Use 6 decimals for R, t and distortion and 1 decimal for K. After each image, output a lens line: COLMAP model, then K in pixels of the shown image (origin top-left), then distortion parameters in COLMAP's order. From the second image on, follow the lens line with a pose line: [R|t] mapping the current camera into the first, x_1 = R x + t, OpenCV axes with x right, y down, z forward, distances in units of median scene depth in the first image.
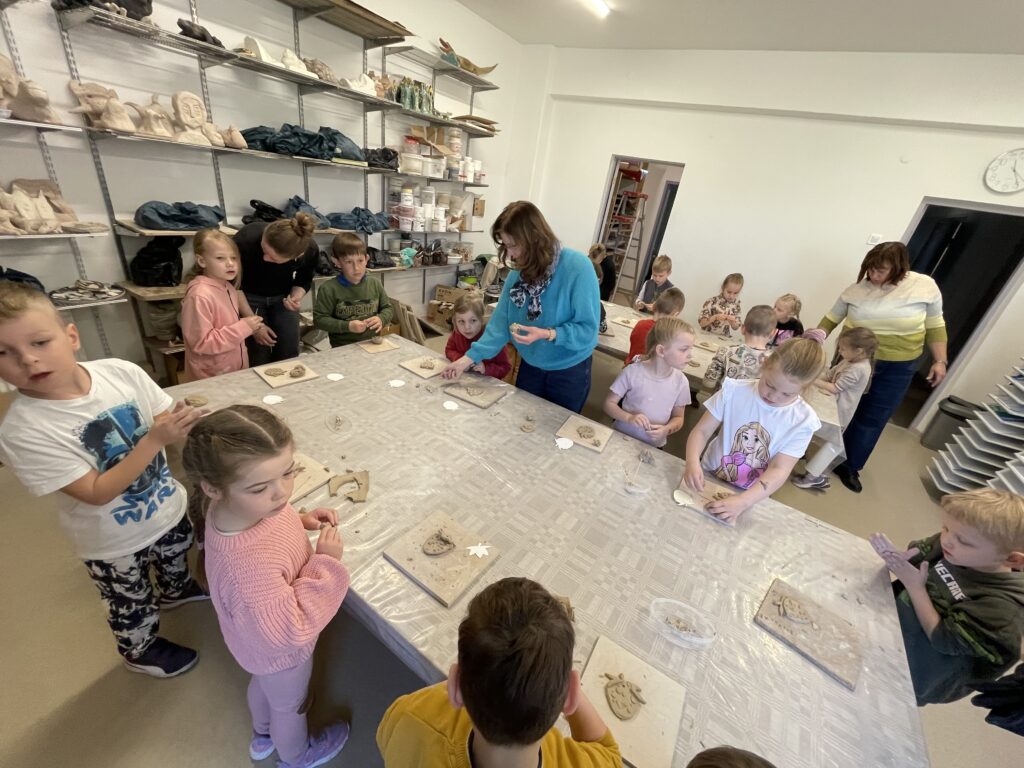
lens RADIAL K [[408.6, 0, 508.0], [0, 408.6, 379.2], [0, 0, 1]] dist [-0.009552, 0.000346]
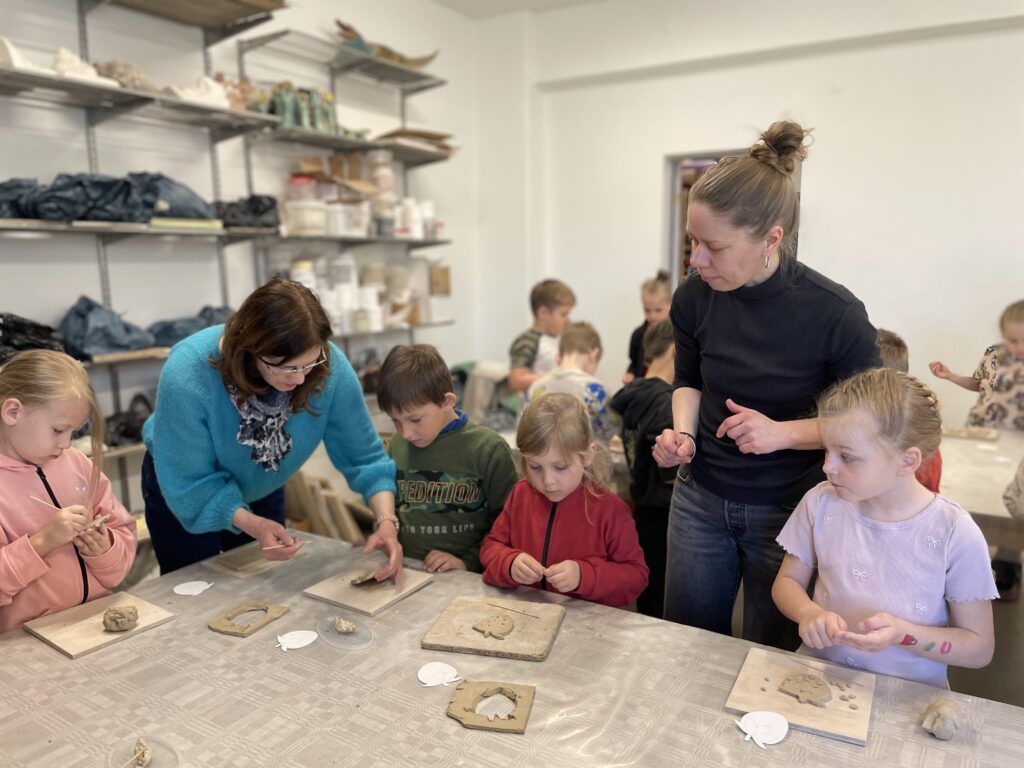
lens RADIAL K [[769.3, 0, 514.0], [0, 769.3, 377.4], [0, 0, 1]] dist [0.039360, -0.057514]
pose [[0.987047, -0.159599, 0.016331, -0.016015], [0.157362, 0.943313, -0.292230, 0.010834], [0.031235, 0.291015, 0.956208, 0.096652]]
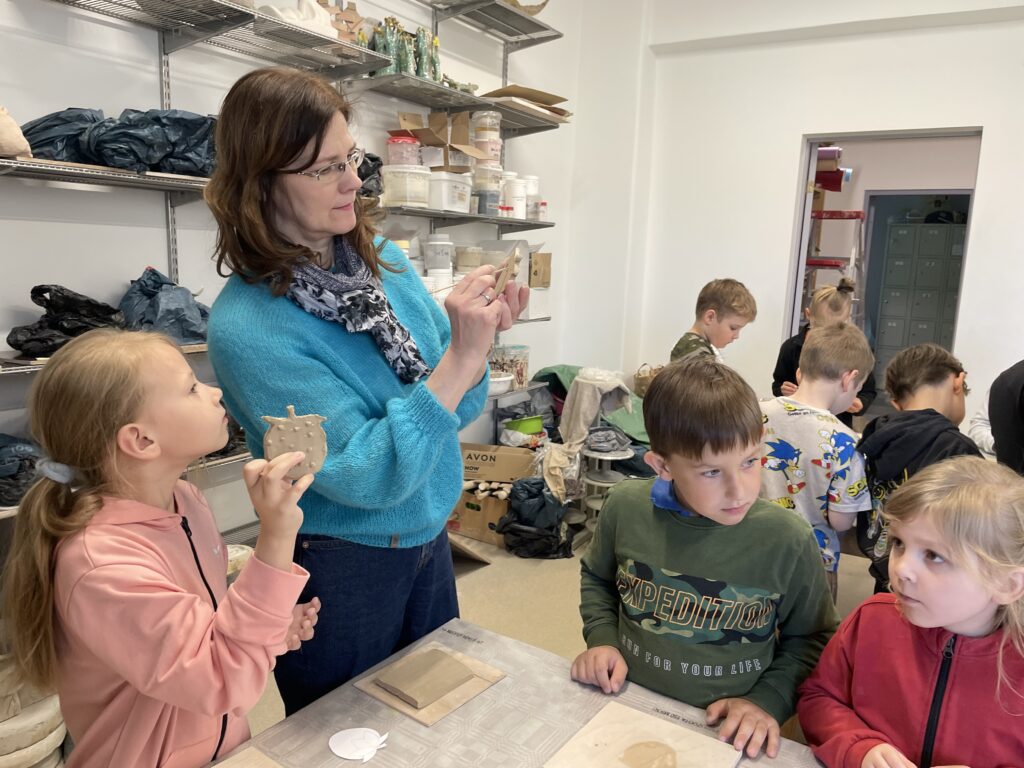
lens RADIAL K [[769.3, 0, 493.5], [0, 769.3, 384.7], [0, 0, 1]] dist [0.039360, -0.057514]
pose [[0.994693, -0.099487, -0.026215, -0.143271], [0.088639, 0.958049, -0.272552, -0.085285], [0.052231, 0.268782, 0.961784, 0.258541]]
